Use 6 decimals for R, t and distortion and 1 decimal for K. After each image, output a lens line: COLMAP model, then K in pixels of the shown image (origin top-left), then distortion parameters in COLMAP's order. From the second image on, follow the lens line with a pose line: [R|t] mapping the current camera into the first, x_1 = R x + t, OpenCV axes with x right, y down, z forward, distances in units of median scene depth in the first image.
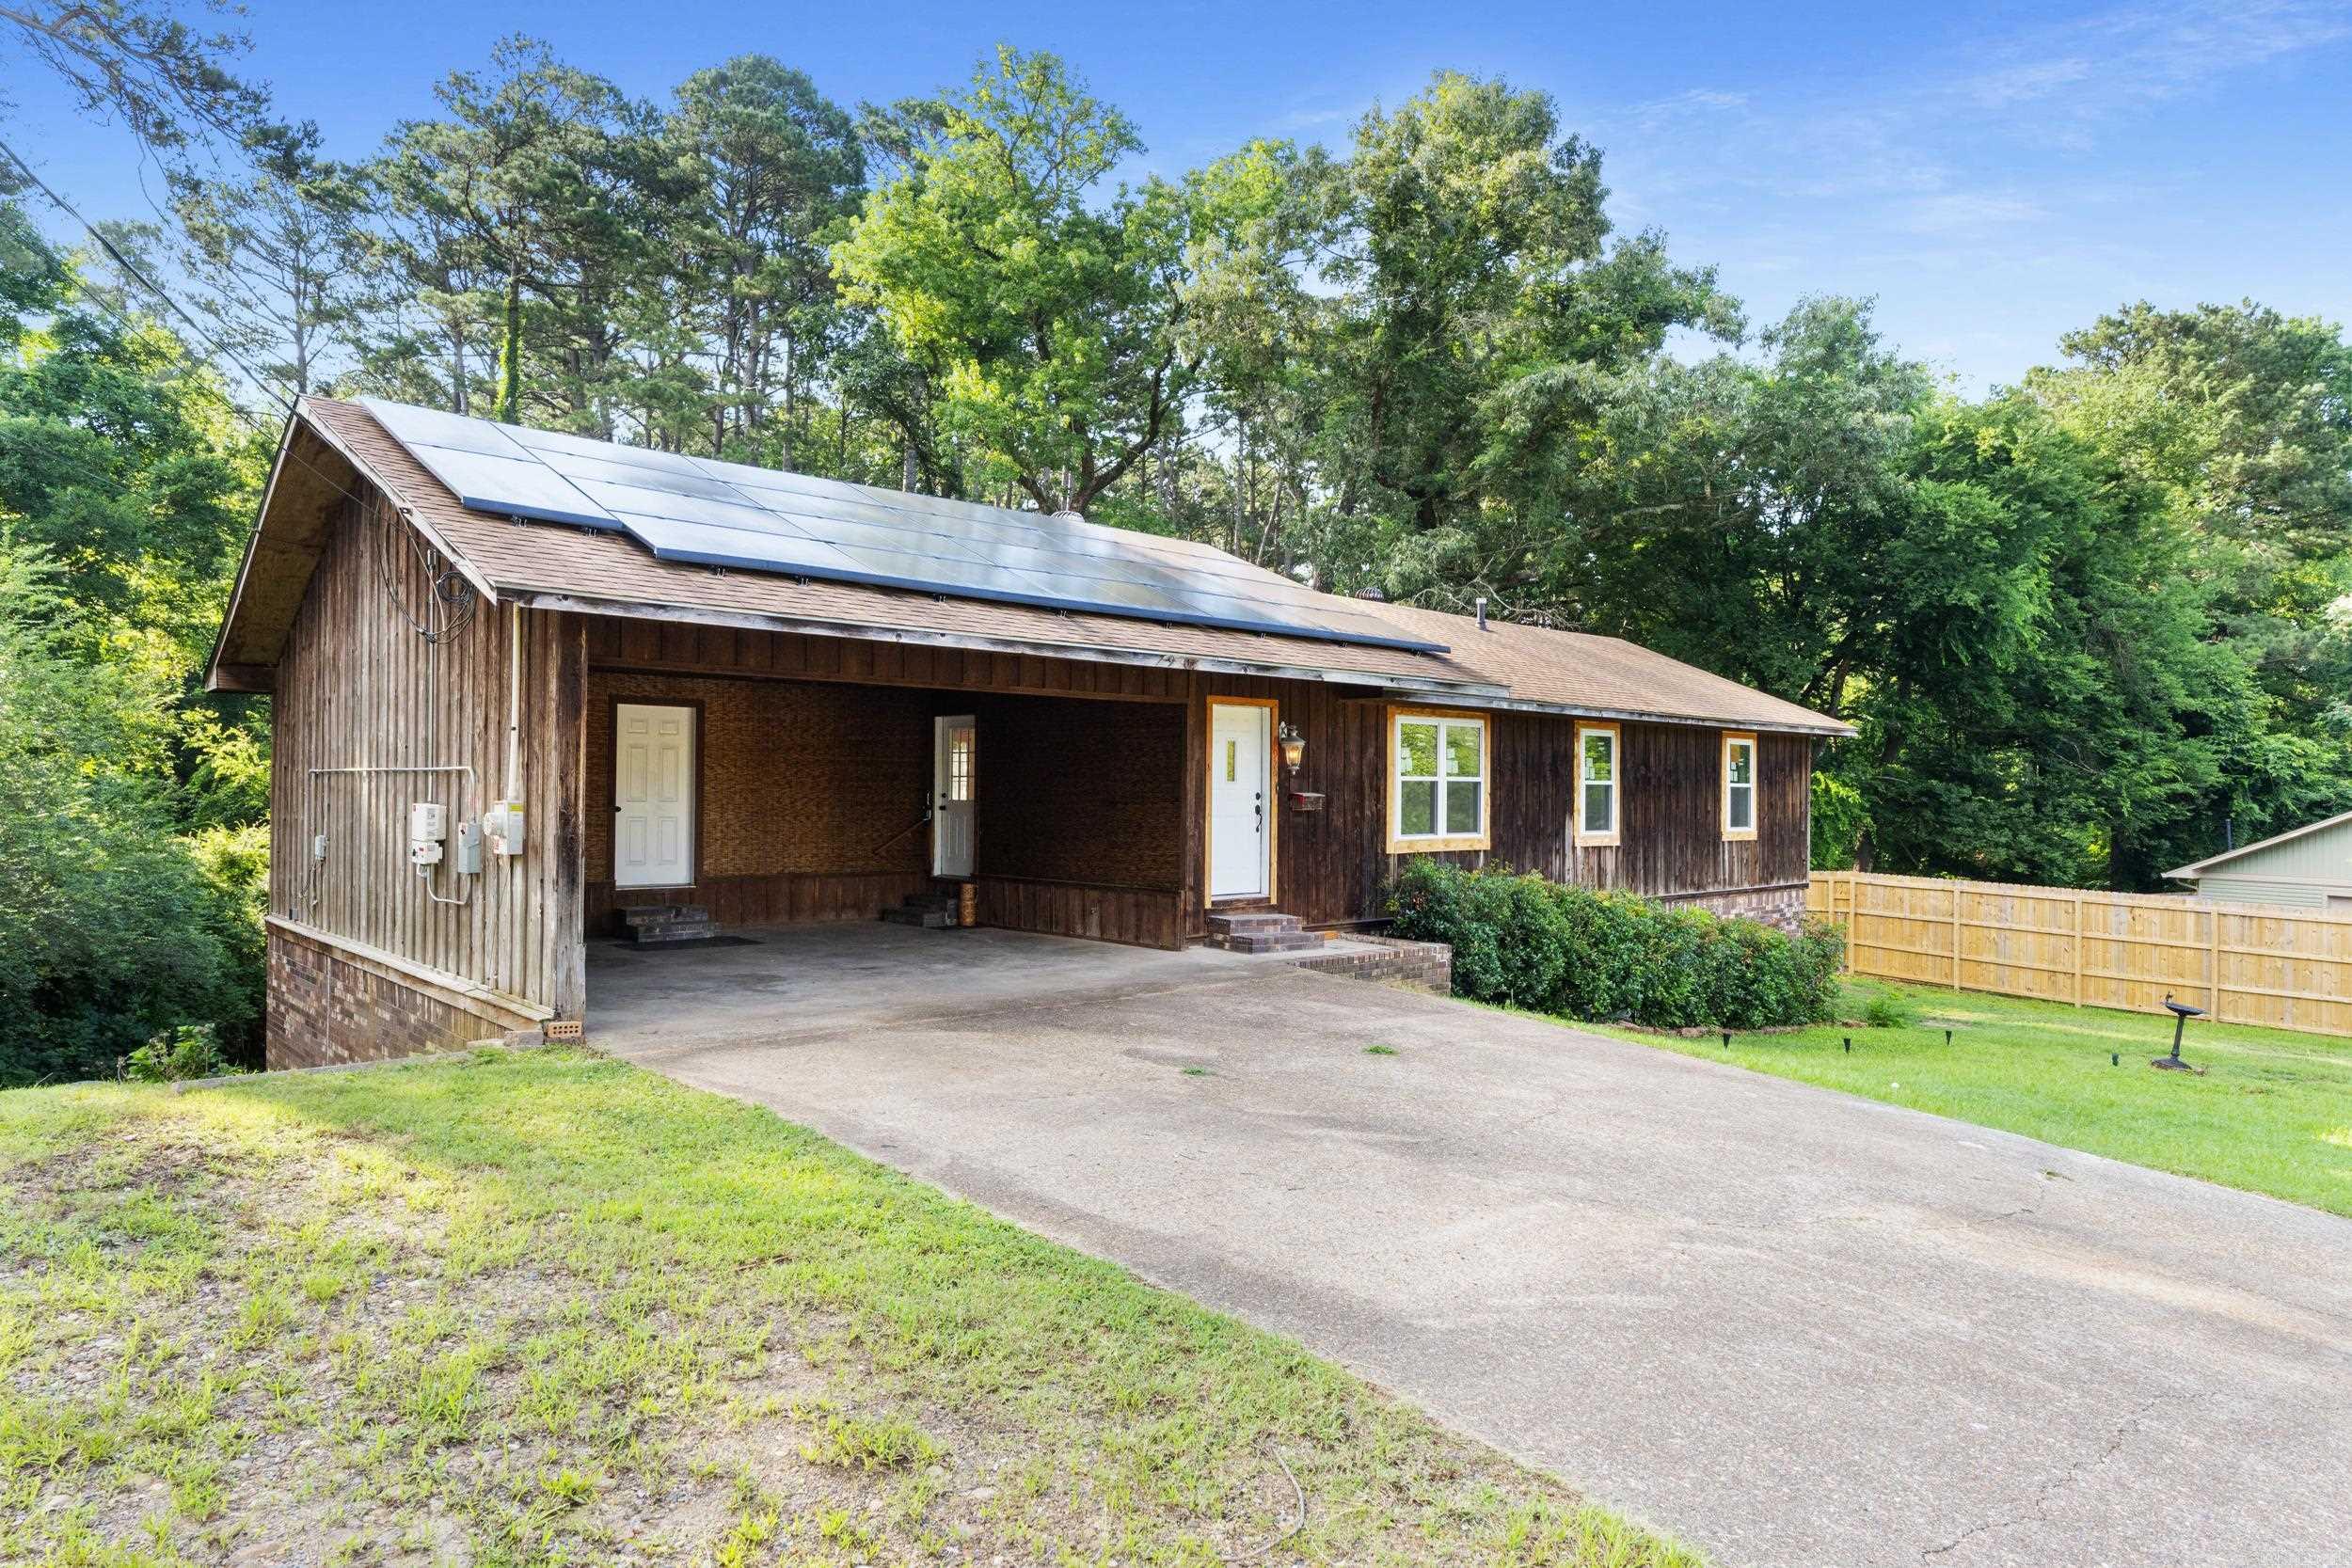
lens RADIAL K [[1412.9, 0, 1180.8], [0, 1412.9, 792.0], [0, 0, 1]] dist [0.001126, 0.000039]
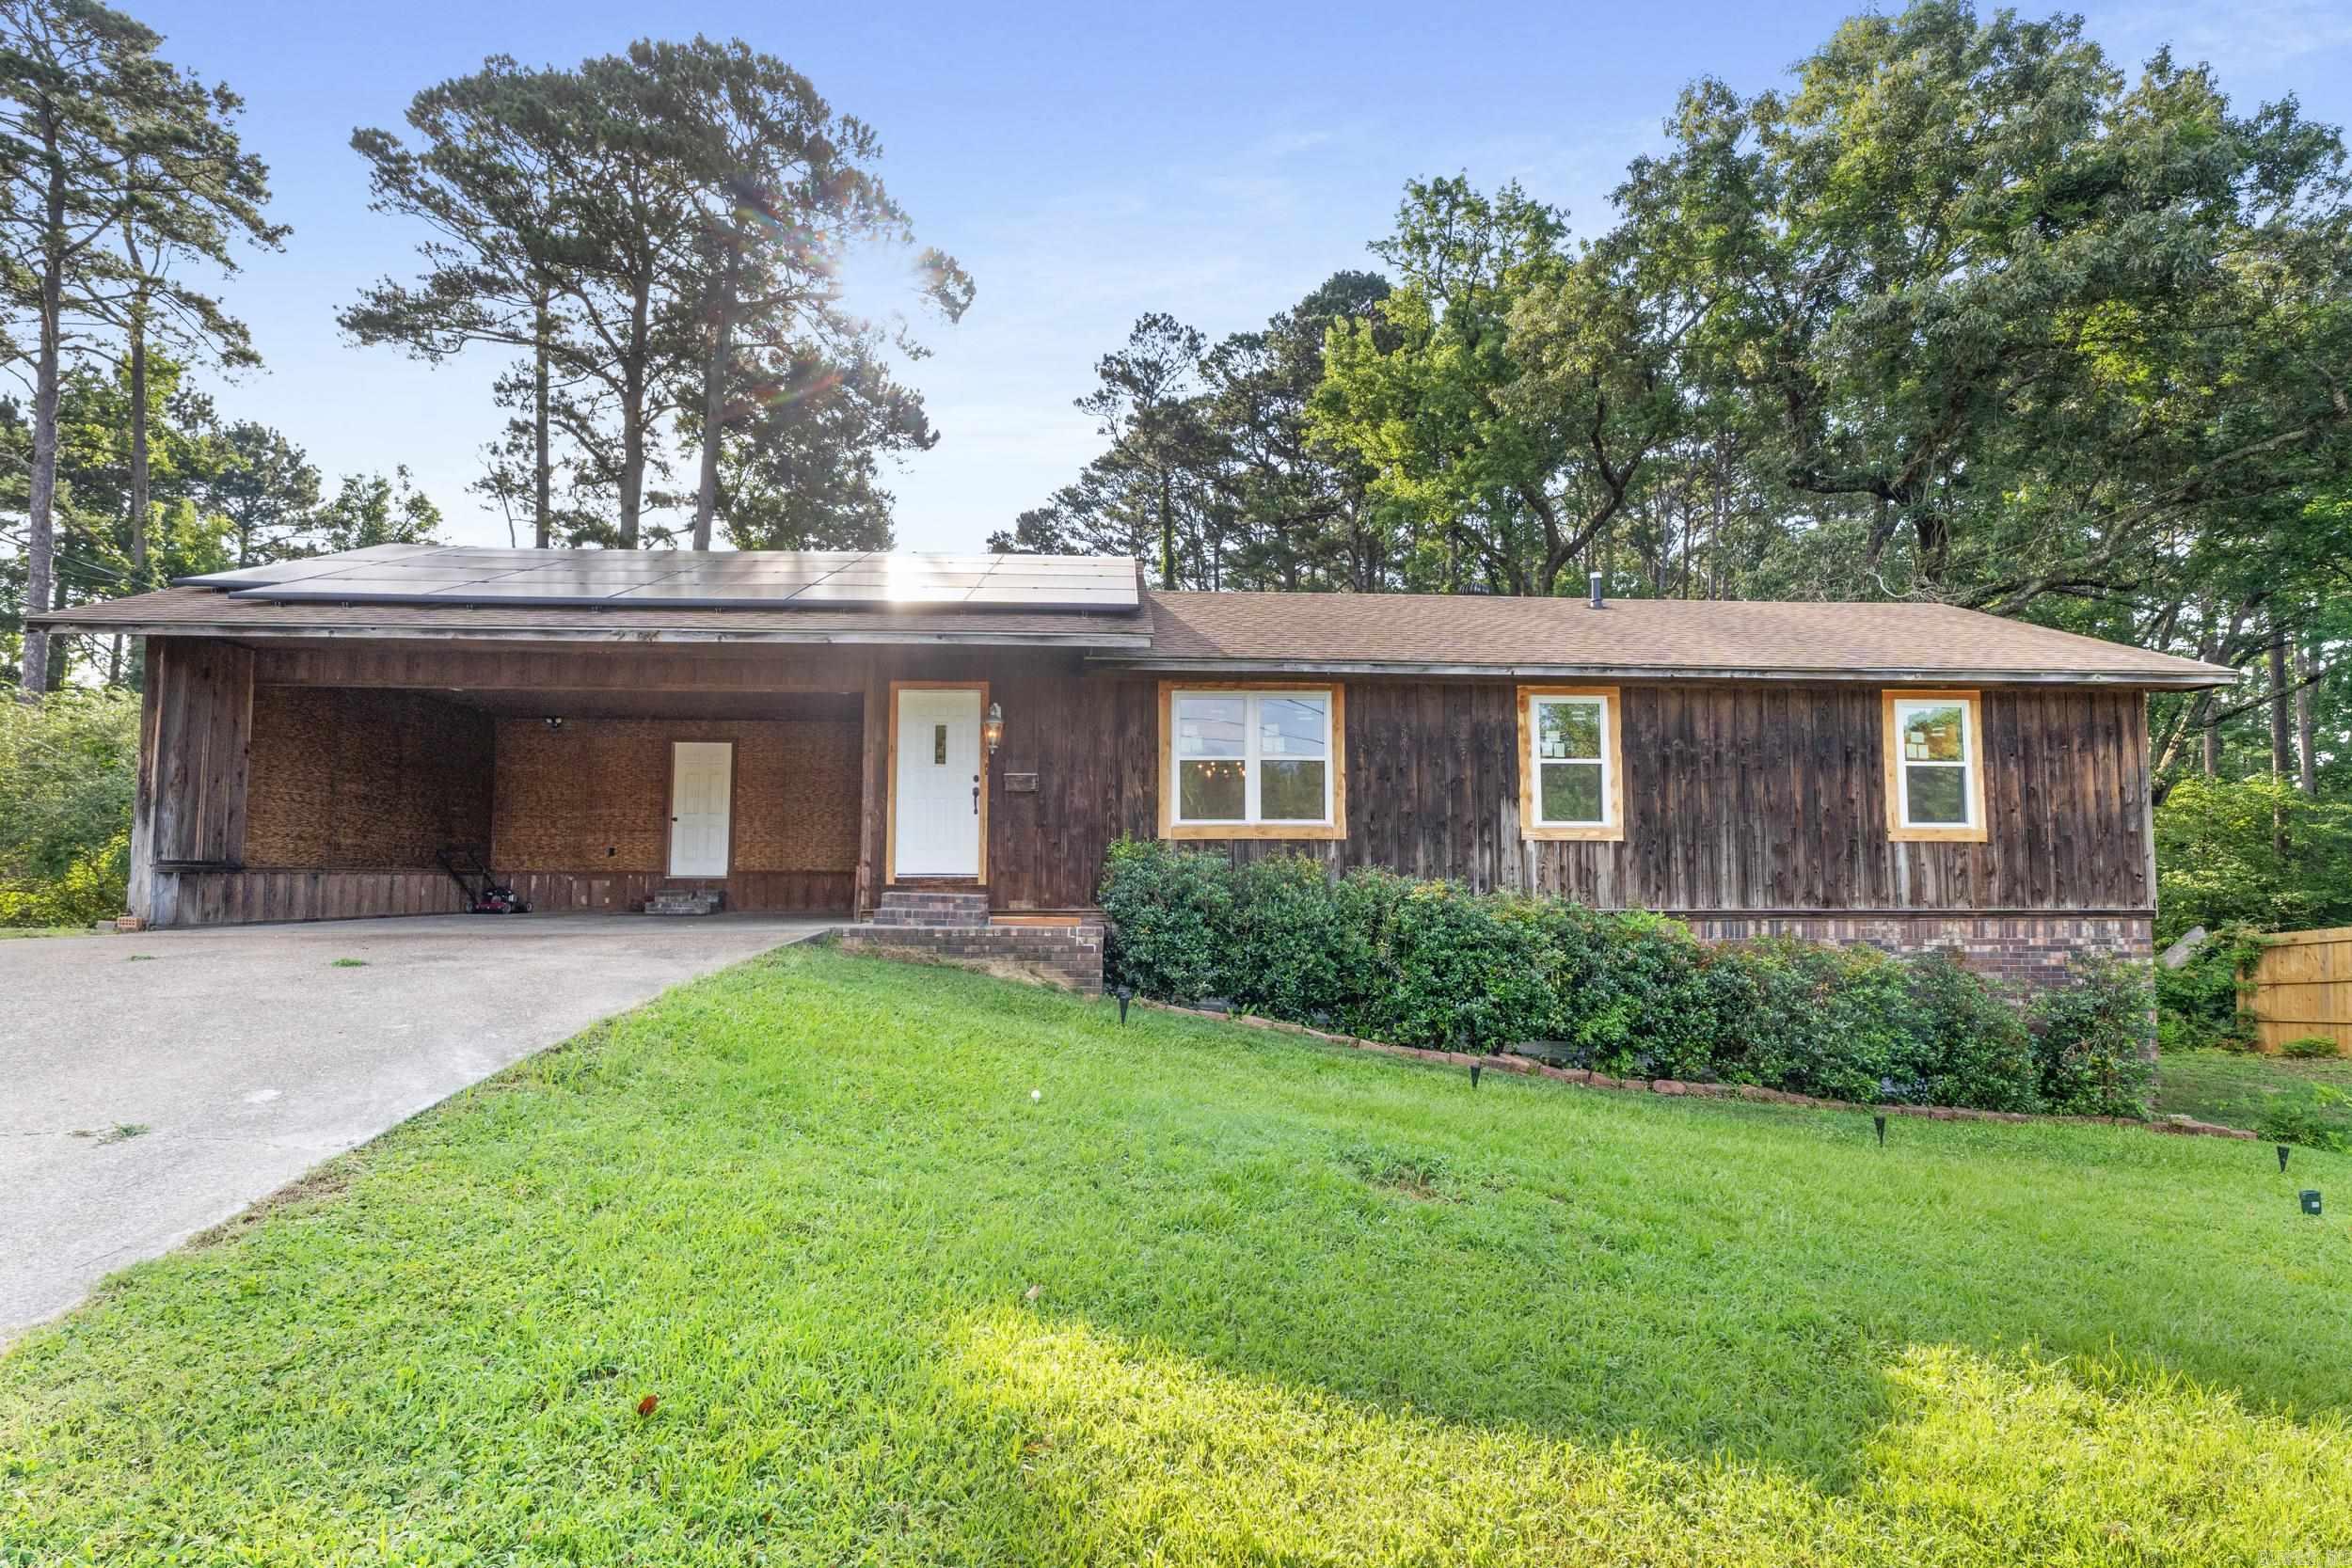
lens RADIAL K [[1144.8, 0, 1176.8], [0, 1144.8, 803.7], [0, 0, 1]] dist [-0.004482, -0.001355]
pose [[0.772617, -0.050993, -0.632821, 0.635881], [0.005535, 0.997272, -0.073602, 0.076377], [0.634848, 0.053364, 0.770792, 0.426973]]
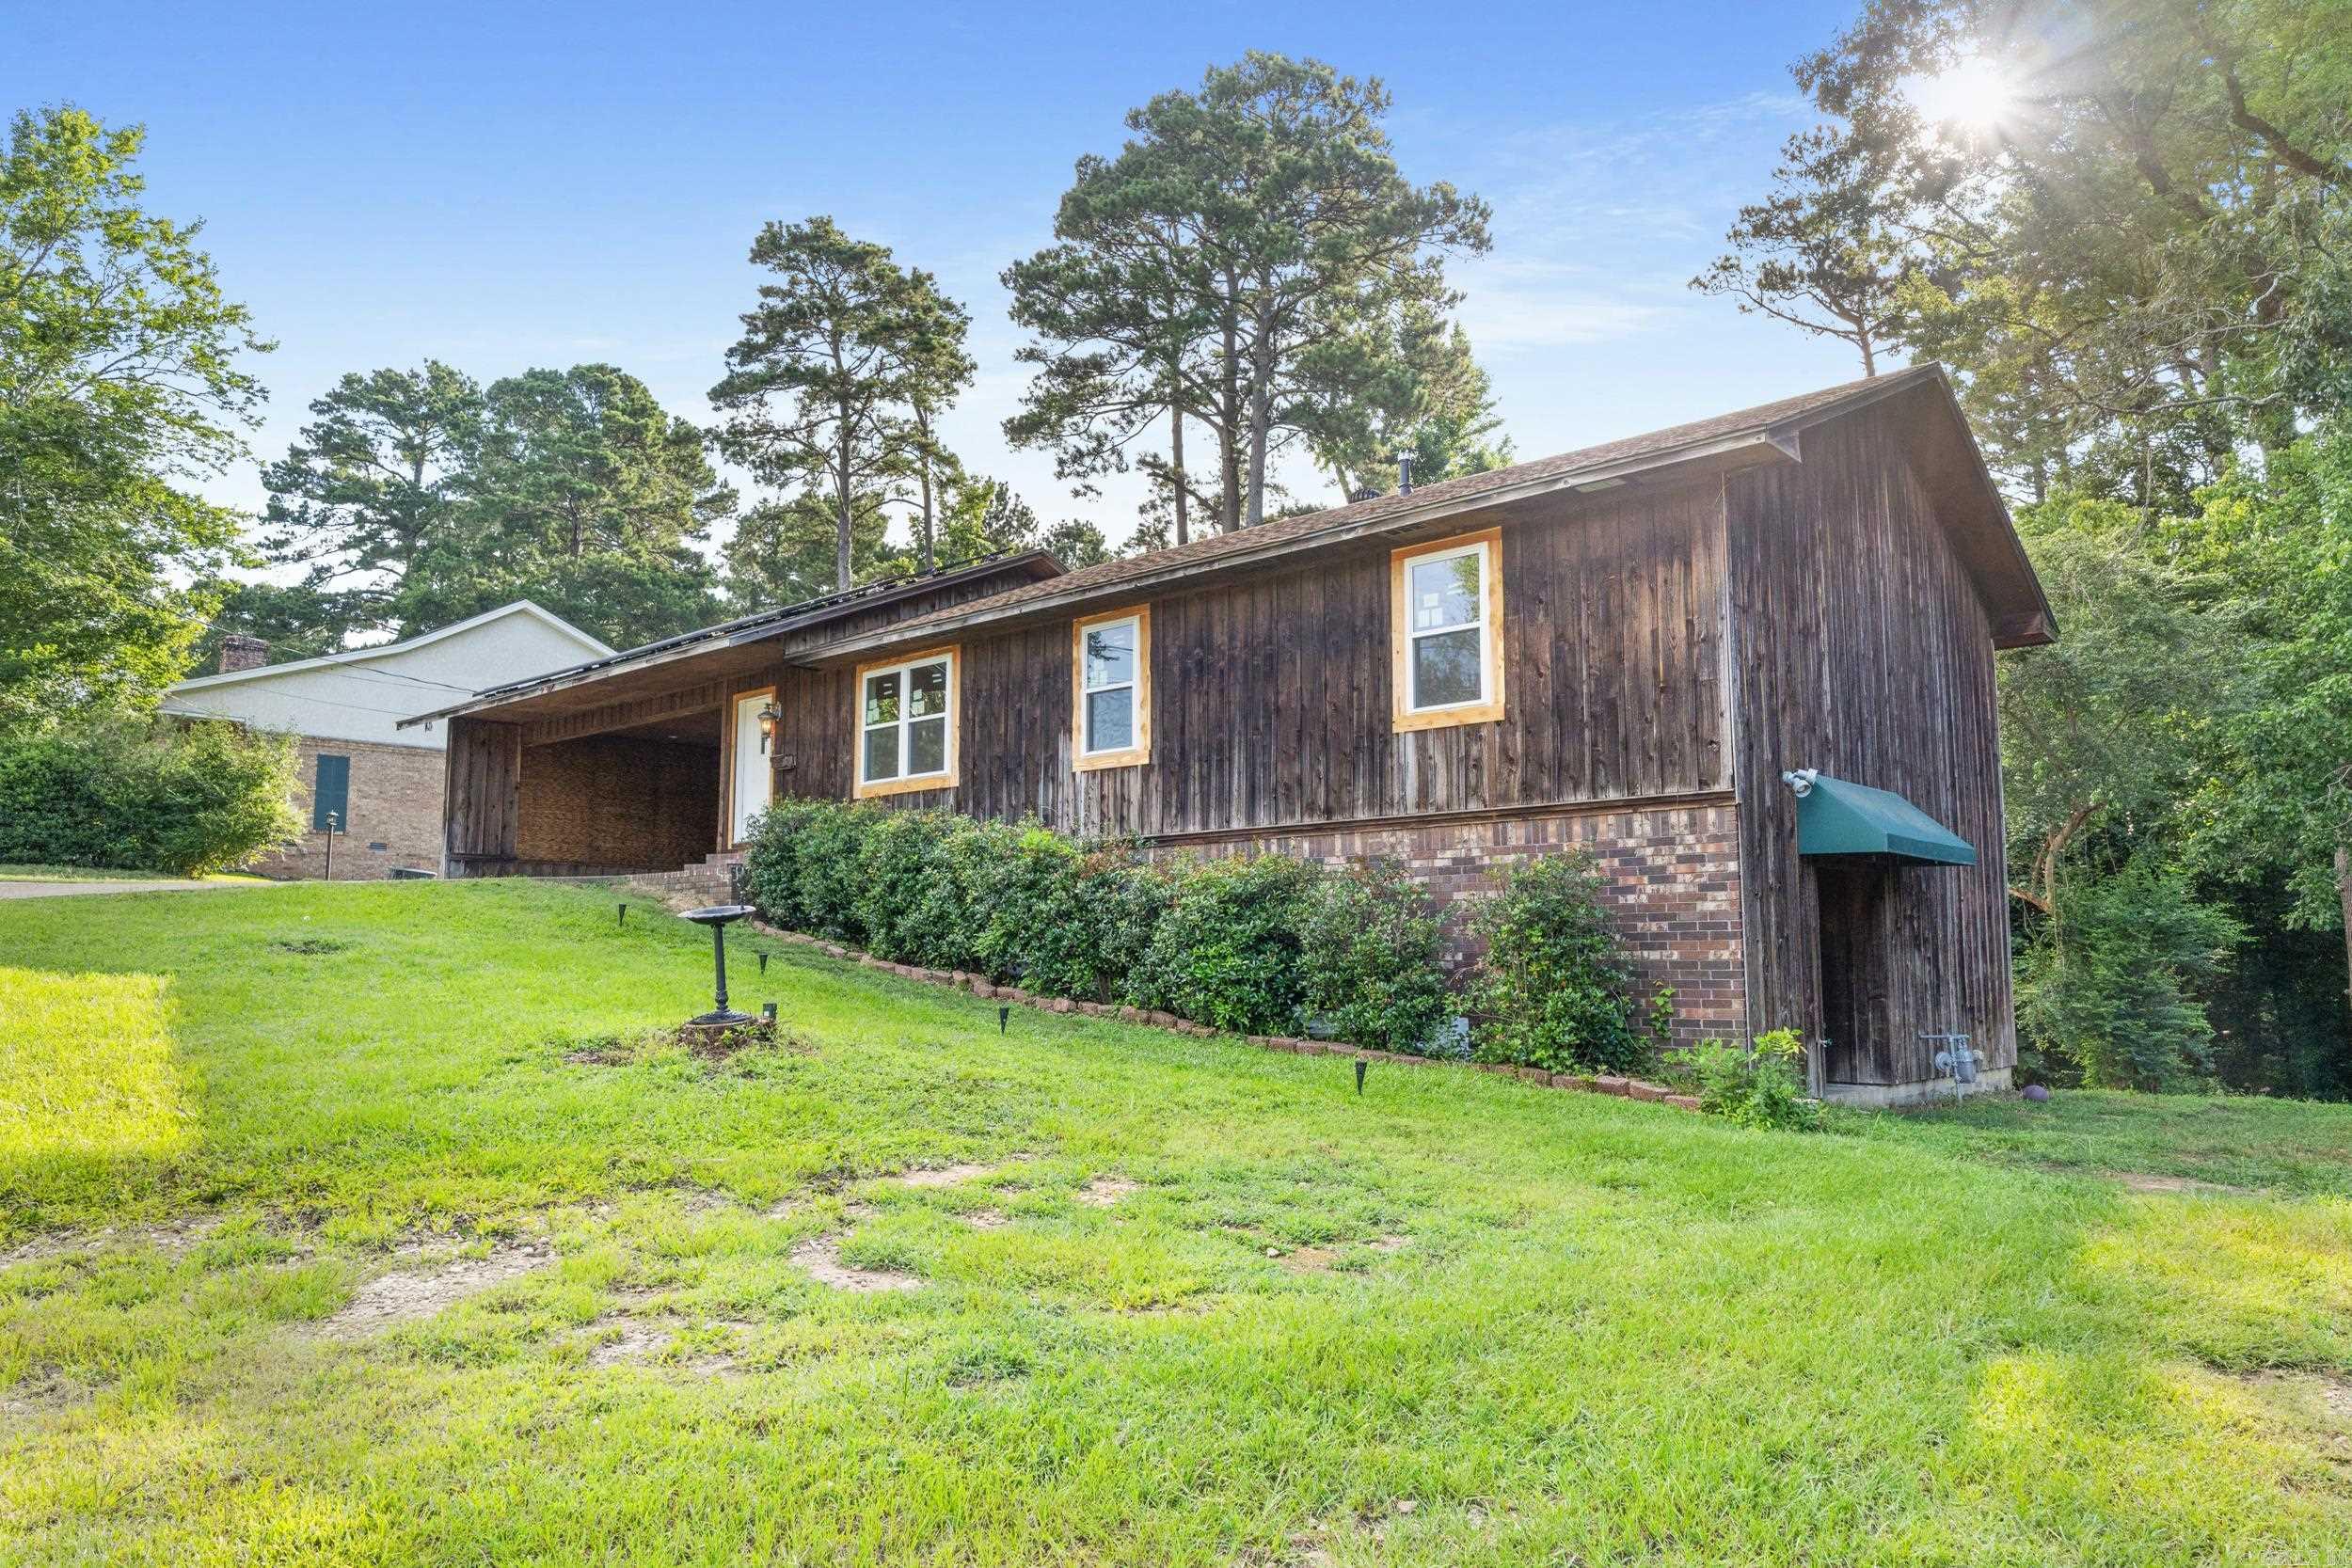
lens RADIAL K [[1548.8, 0, 1180.3], [0, 1548.8, 789.4], [0, 0, 1]] dist [-0.004993, -0.000461]
pose [[0.090794, -0.125130, -0.987977, 1.359412], [0.000705, 0.992083, -0.125585, 0.187377], [0.995869, 0.010706, 0.090164, 1.148483]]
